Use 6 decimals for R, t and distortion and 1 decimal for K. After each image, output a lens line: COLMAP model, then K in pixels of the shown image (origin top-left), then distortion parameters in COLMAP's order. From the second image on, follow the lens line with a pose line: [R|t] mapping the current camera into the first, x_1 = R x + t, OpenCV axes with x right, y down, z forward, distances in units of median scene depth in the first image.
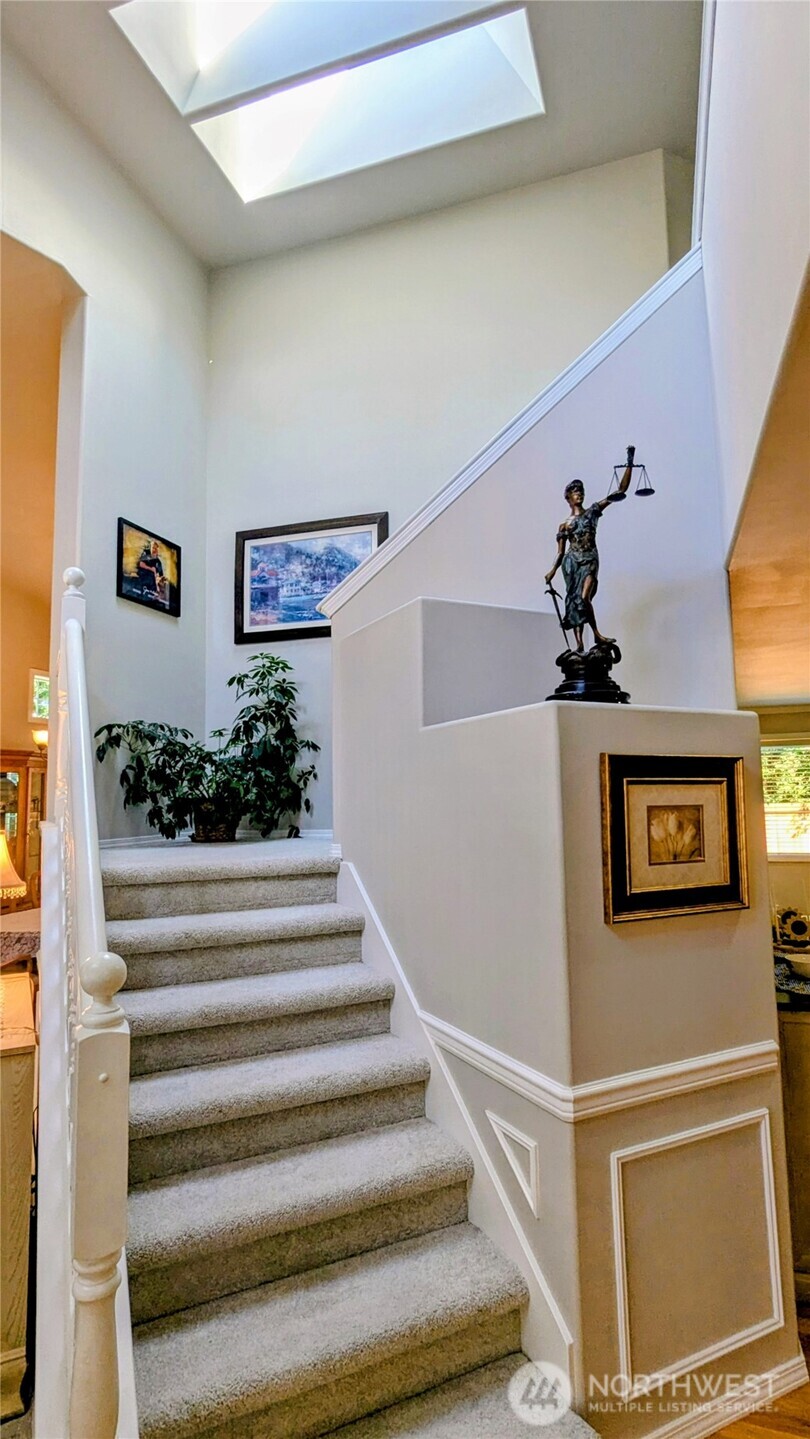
lens RADIAL K [[756.3, 0, 396.2], [0, 756.3, 721.7], [0, 0, 1]] dist [0.000219, 0.001905]
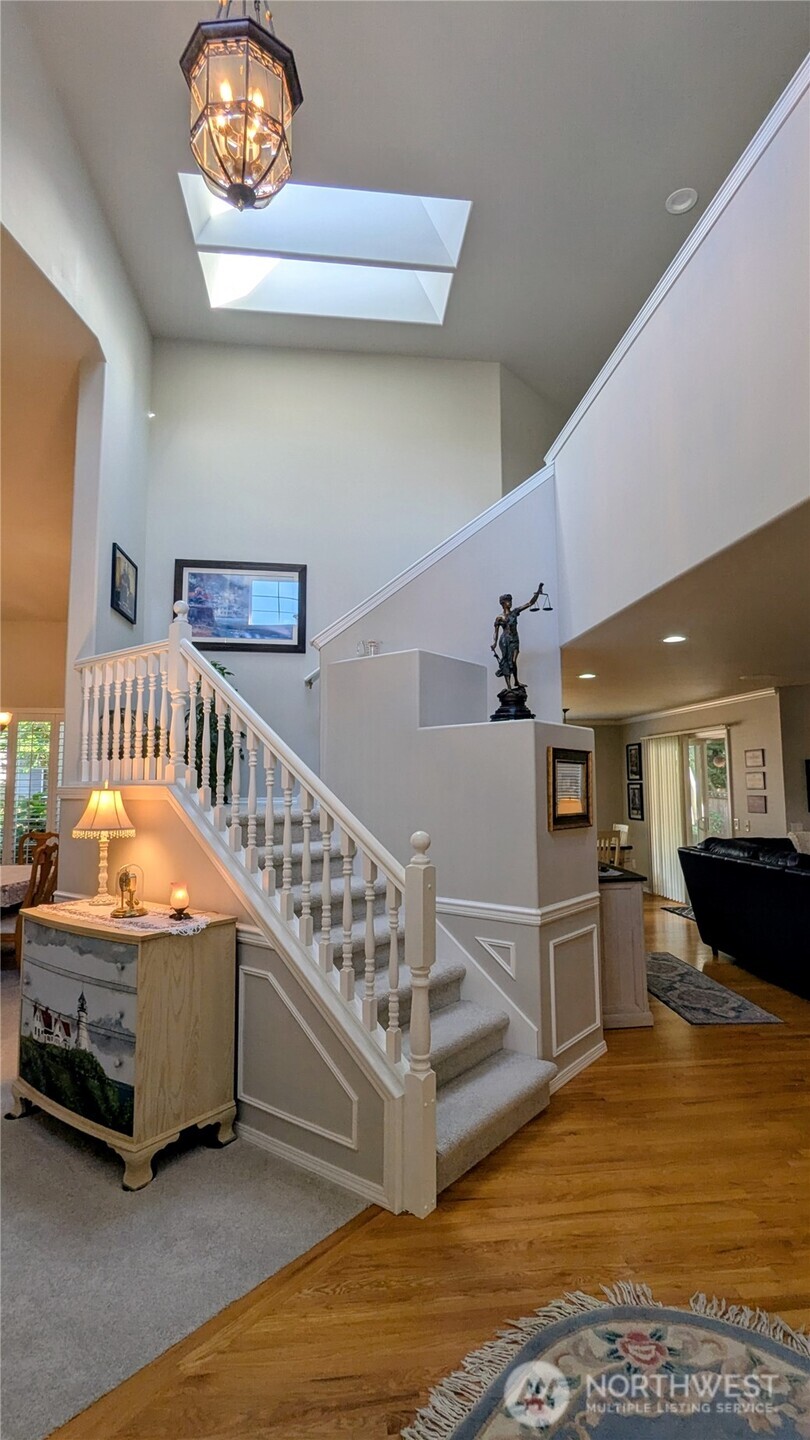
lens RADIAL K [[697.0, 0, 407.8], [0, 697.0, 720.1], [0, 0, 1]] dist [0.005379, 0.001052]
pose [[0.902976, 0.050263, 0.426740, -0.667193], [-0.052517, 0.998599, -0.006494, 0.001913], [-0.426469, -0.016547, 0.904351, -0.397843]]
